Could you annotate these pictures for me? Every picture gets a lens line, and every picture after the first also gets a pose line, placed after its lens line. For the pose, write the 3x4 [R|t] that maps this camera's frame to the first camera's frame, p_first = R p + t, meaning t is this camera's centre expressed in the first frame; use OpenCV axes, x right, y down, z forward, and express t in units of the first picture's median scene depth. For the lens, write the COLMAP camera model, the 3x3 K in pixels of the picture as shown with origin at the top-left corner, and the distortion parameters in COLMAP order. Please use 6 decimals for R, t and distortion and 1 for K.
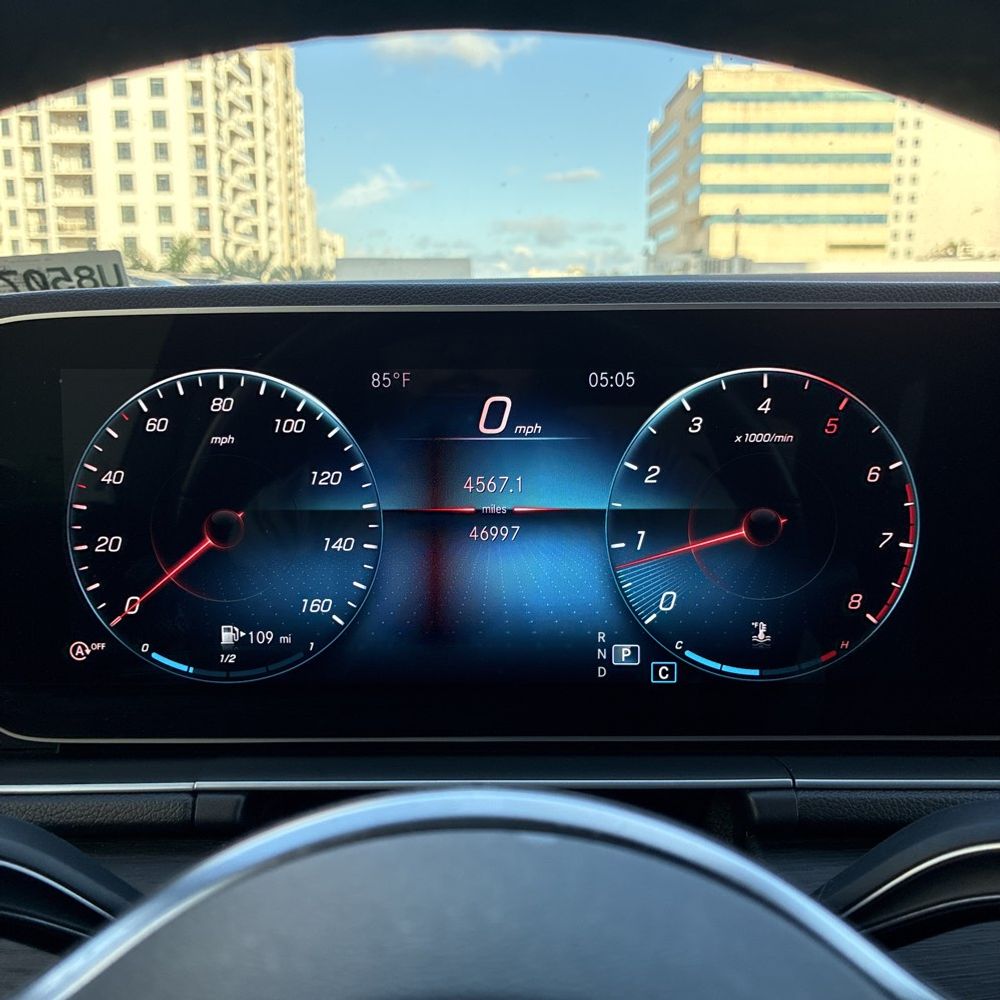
lens RADIAL K [[1017.0, 0, 499.7], [0, 1017.0, 490.7], [0, 0, 1]] dist [0.010417, 0.000000]
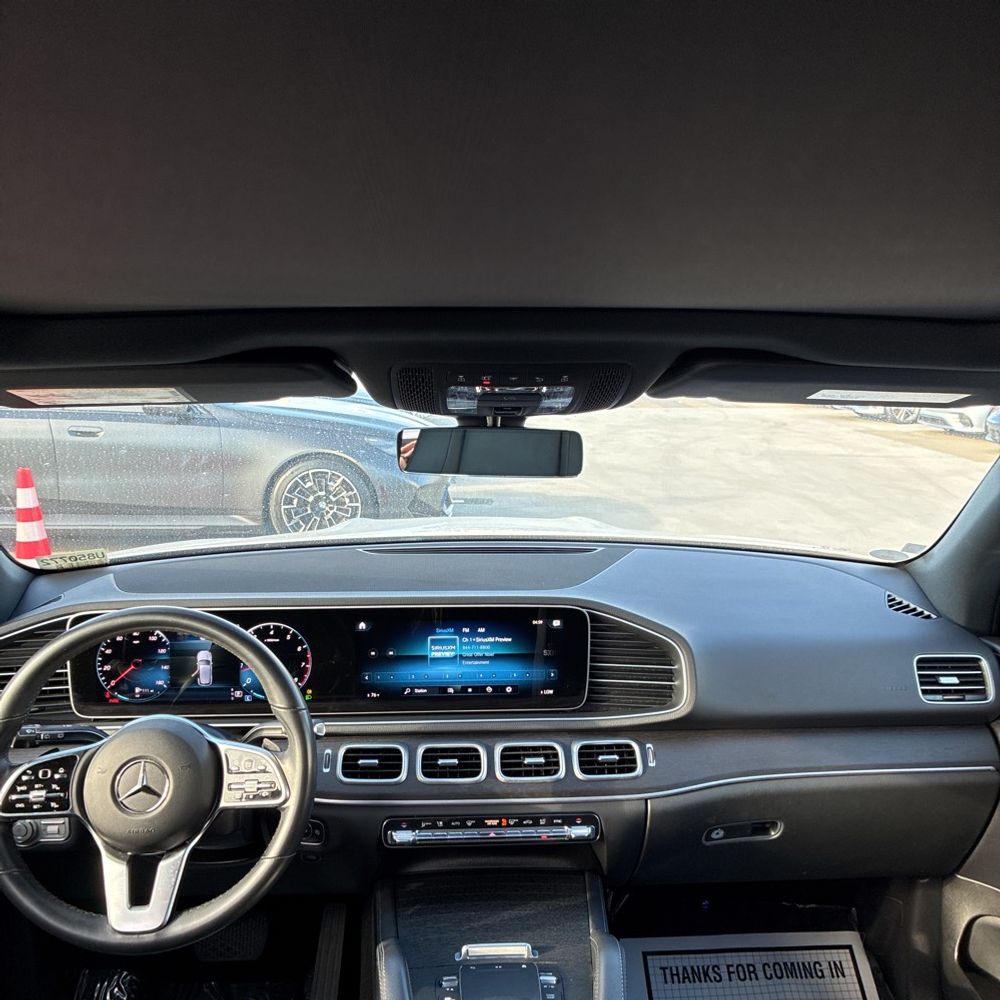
lens RADIAL K [[1017.0, 0, 505.7], [0, 1017.0, 477.2], [0, 0, 1]] dist [0.010417, 0.000000]
pose [[0.998526, 0.001272, 0.054260, 0.578487], [0.000071, 0.999694, -0.024743, -0.358597], [-0.054275, 0.024711, 0.998220, -1.863615]]
